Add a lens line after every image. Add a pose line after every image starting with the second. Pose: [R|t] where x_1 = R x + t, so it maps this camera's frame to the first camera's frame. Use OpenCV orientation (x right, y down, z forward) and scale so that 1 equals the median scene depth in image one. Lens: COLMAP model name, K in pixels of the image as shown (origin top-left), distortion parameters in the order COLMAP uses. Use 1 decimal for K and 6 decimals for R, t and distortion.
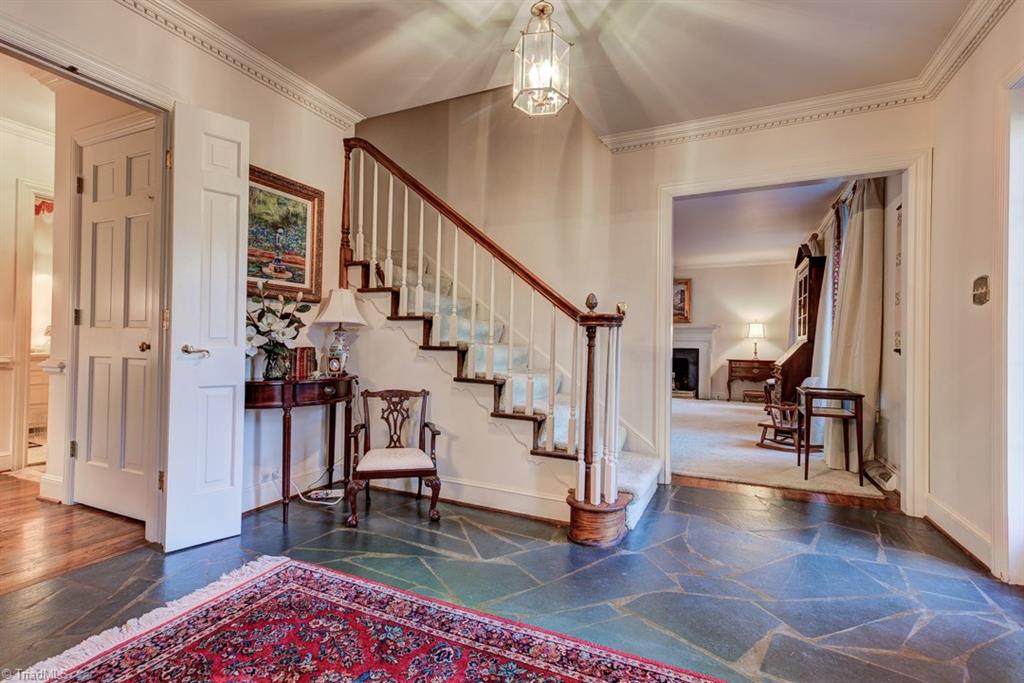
lens RADIAL K [[463.3, 0, 512.0], [0, 463.3, 340.6], [0, 0, 1]] dist [0.000738, 0.000282]
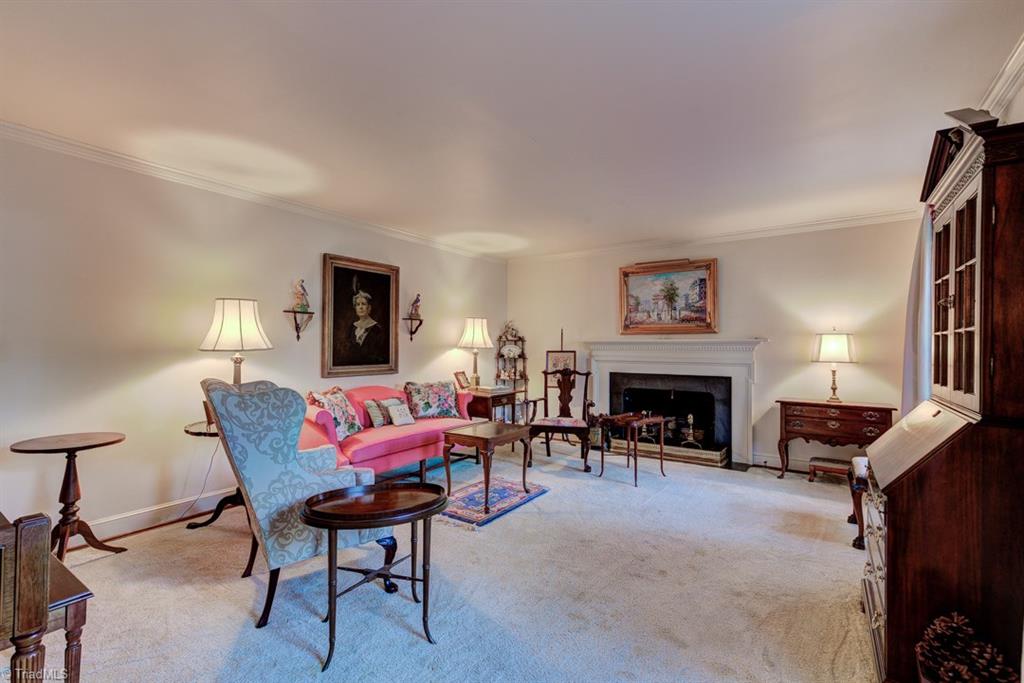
lens RADIAL K [[463.3, 0, 514.6], [0, 463.3, 344.3], [0, 0, 1]] dist [0.000738, 0.000282]
pose [[0.988428, -0.011493, -0.151253, 0.236061], [0.011722, 0.999931, 0.000619, -0.029750], [0.151236, -0.002385, 0.988495, 0.402342]]
